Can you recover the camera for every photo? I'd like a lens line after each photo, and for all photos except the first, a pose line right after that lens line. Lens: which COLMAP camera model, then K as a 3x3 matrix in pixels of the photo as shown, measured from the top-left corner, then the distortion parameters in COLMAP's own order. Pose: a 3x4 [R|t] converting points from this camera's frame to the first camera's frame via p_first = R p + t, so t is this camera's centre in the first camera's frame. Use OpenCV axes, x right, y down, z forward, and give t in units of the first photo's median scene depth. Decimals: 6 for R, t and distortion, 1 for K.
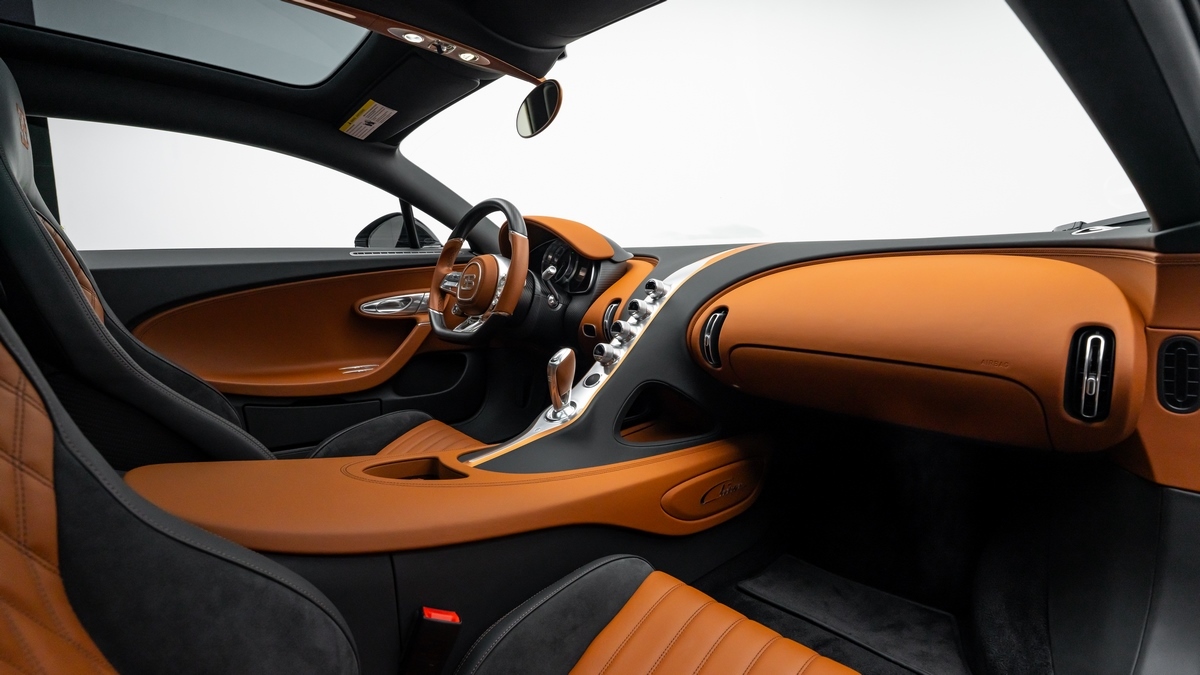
lens RADIAL K [[562.0, 0, 605.7], [0, 562.0, 332.7], [0, 0, 1]] dist [-0.069156, 0.025181]
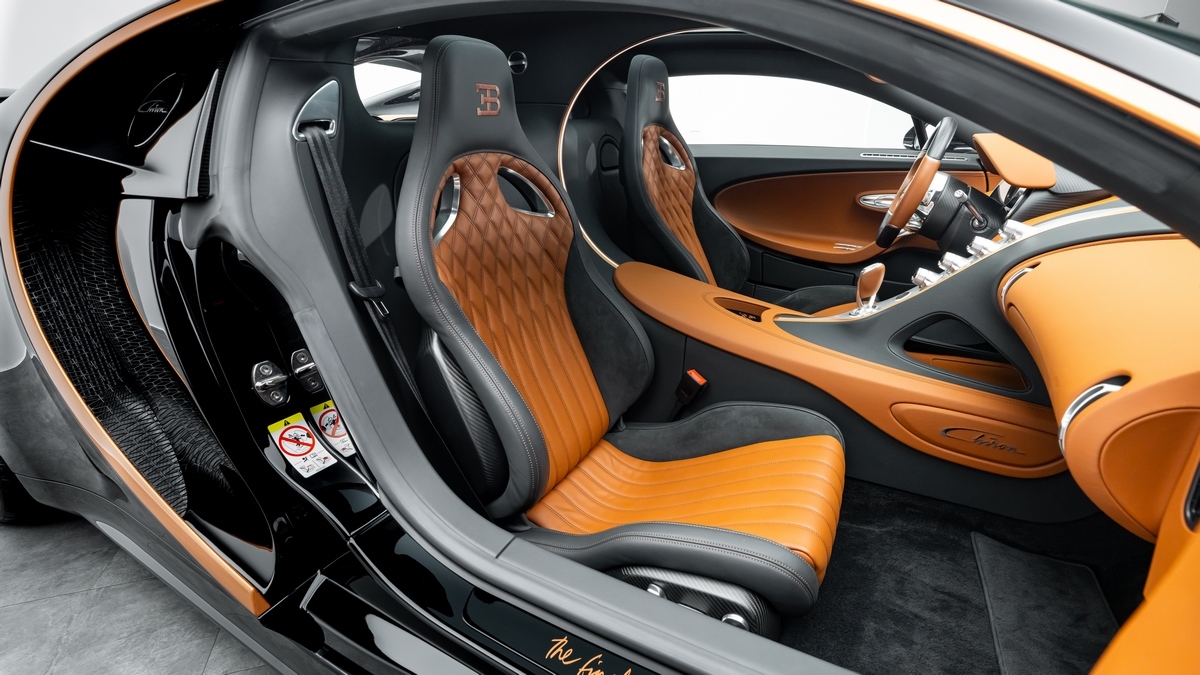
lens RADIAL K [[562.0, 0, 605.7], [0, 562.0, 332.7], [0, 0, 1]] dist [-0.069156, 0.025181]
pose [[0.376988, 0.356001, -0.855069, 0.751587], [-0.135758, 0.934451, 0.329198, -0.140484], [0.916215, -0.008022, 0.400607, -0.036100]]
